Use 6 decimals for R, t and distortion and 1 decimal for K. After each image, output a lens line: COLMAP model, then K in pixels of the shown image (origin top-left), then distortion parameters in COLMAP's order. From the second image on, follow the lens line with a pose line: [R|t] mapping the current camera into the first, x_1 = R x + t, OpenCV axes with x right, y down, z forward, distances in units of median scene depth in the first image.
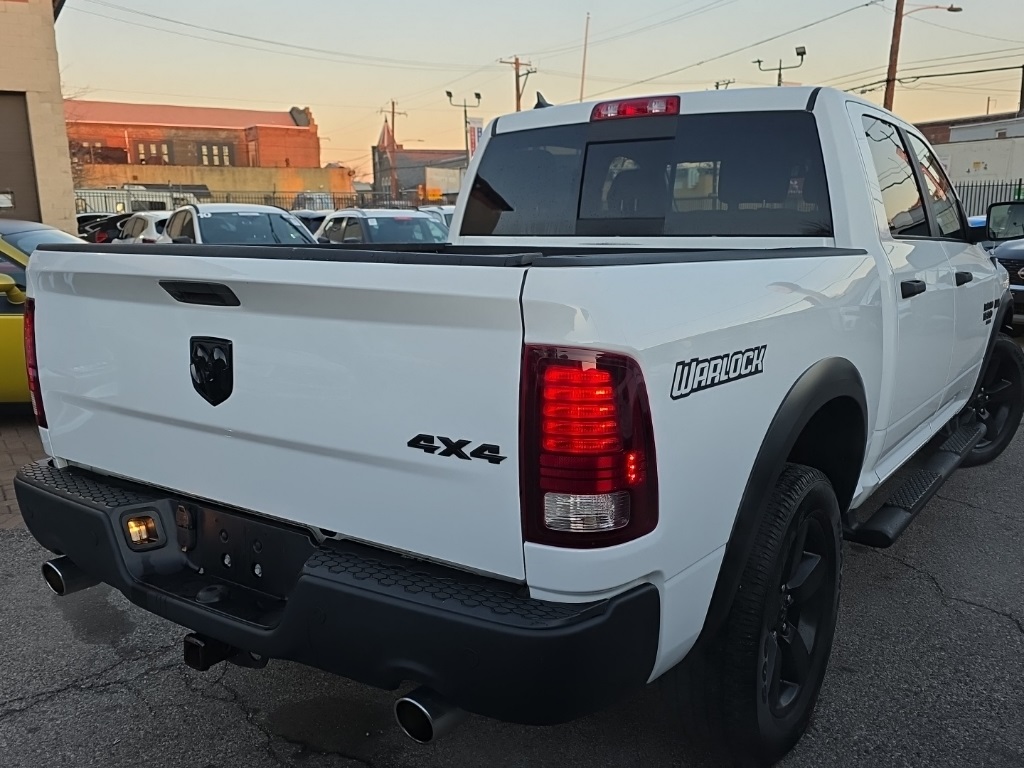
lens RADIAL K [[900.8, 0, 512.0], [0, 900.8, 384.0], [0, 0, 1]] dist [0.036633, -0.018693]
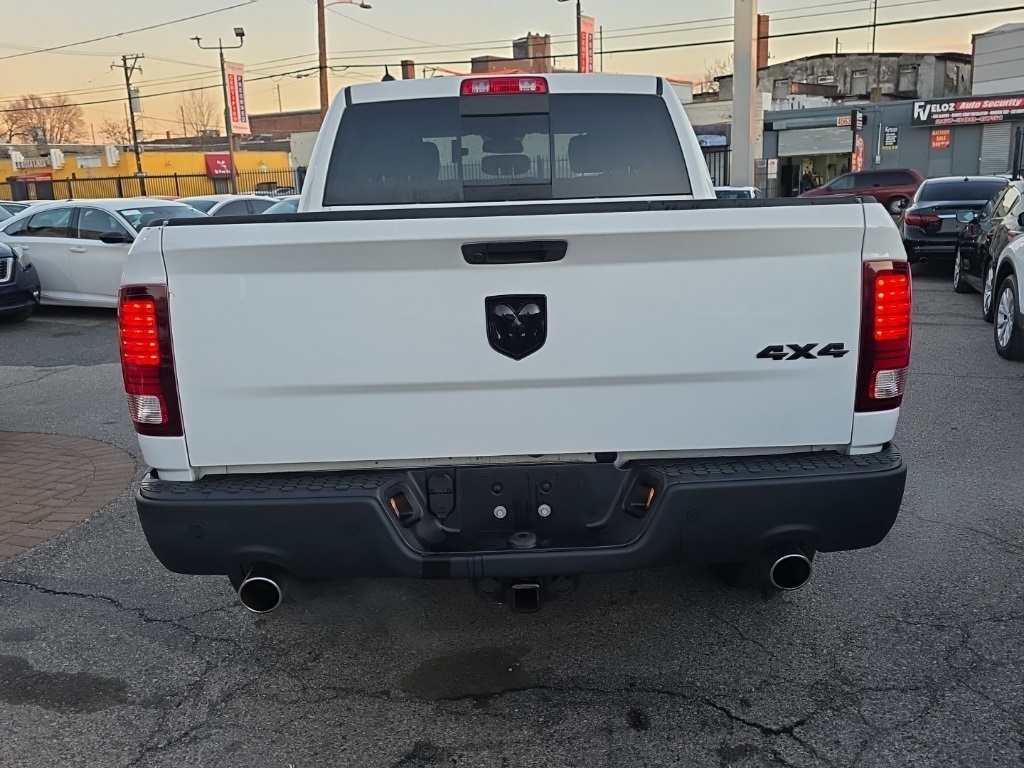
lens RADIAL K [[900.8, 0, 512.0], [0, 900.8, 384.0], [0, 0, 1]] dist [0.036633, -0.018693]
pose [[0.805234, -0.142914, 0.575477, -0.593306], [0.132145, 0.989364, 0.060796, -0.008140], [-0.578045, 0.027092, 0.815555, 0.101913]]
